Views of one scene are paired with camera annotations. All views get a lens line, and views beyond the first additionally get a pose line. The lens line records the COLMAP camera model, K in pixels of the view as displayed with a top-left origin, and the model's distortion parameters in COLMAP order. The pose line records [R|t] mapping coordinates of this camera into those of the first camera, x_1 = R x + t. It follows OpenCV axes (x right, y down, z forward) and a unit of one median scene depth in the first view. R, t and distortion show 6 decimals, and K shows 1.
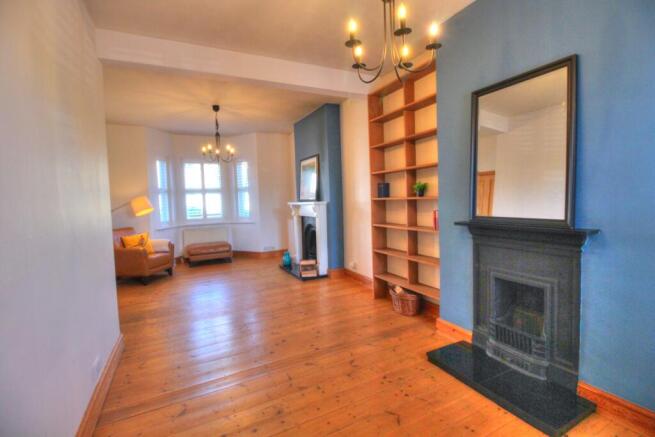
lens RADIAL K [[302.2, 0, 331.5], [0, 302.2, 209.2], [0, 0, 1]] dist [0.006405, -0.012908]
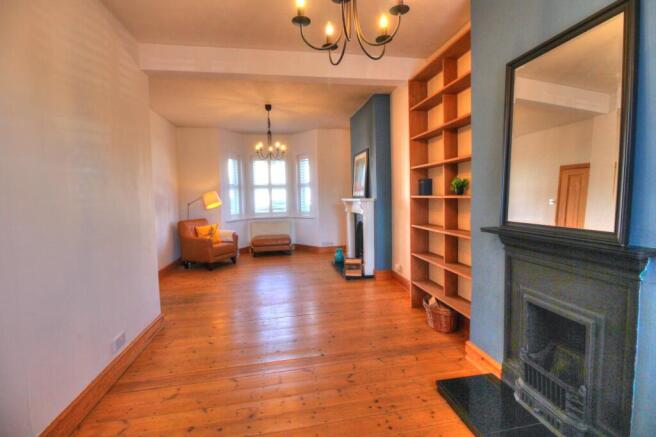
lens RADIAL K [[302.7, 0, 332.0], [0, 302.7, 209.2], [0, 0, 1]] dist [0.006405, -0.012908]
pose [[0.958640, 0.024484, -0.283567, 0.125143], [-0.019804, 0.999616, 0.019360, -0.007419], [0.283932, -0.012944, 0.958757, 0.053834]]
